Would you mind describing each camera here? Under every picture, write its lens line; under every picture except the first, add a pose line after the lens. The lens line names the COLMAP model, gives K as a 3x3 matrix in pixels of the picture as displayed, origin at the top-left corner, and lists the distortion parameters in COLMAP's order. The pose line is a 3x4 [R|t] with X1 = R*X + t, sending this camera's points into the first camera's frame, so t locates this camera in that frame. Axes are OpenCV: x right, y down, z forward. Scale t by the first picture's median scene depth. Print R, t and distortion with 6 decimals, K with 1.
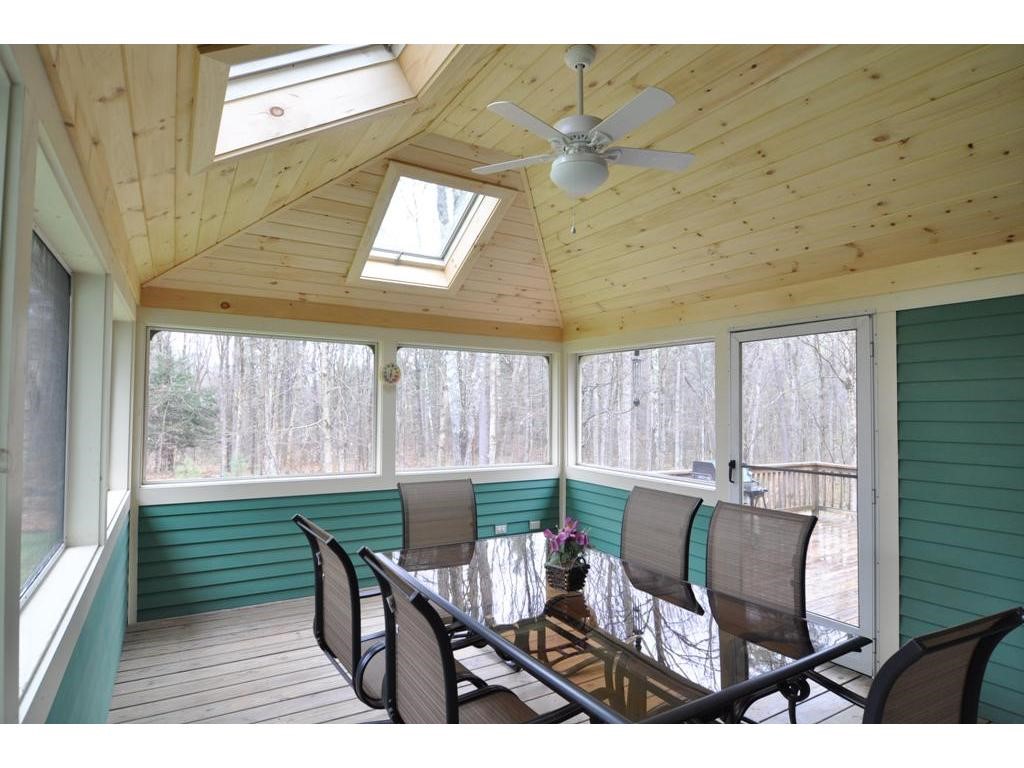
lens RADIAL K [[555.6, 0, 505.9], [0, 555.6, 388.4], [0, 0, 1]] dist [-0.010137, -0.011217]
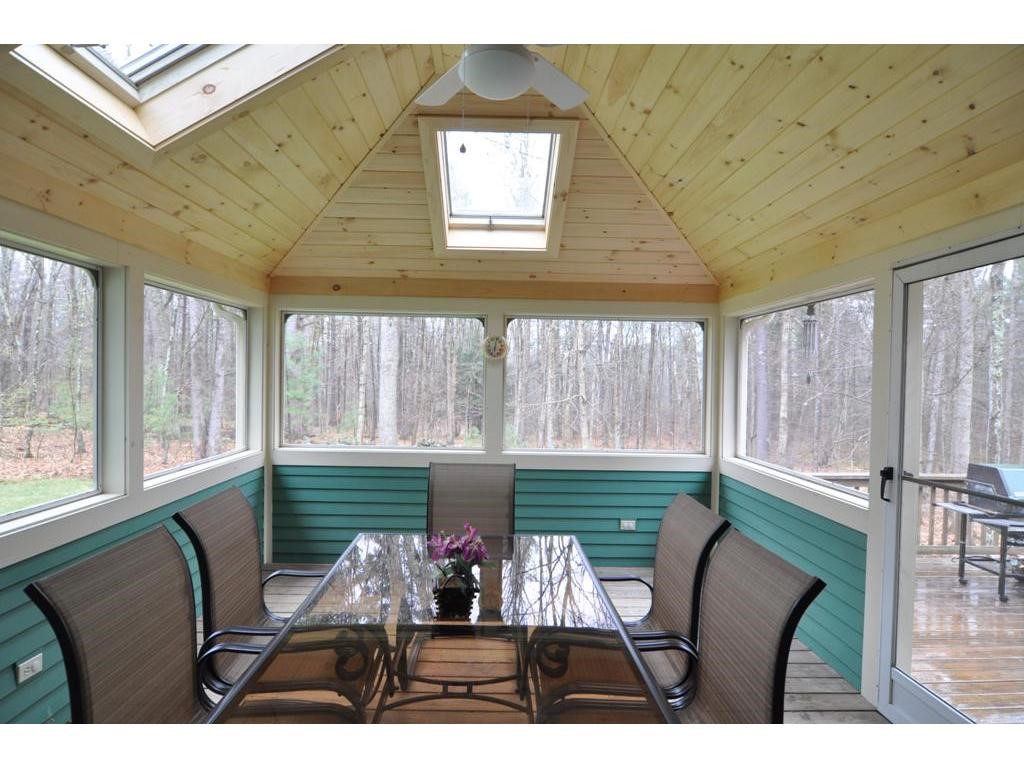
lens RADIAL K [[555.6, 0, 505.9], [0, 555.6, 388.4], [0, 0, 1]] dist [-0.010137, -0.011217]
pose [[0.869115, 0.012085, -0.494462, 0.328149], [0.008342, 0.999201, 0.039084, 0.008079], [0.494539, -0.038094, 0.868320, 0.213910]]
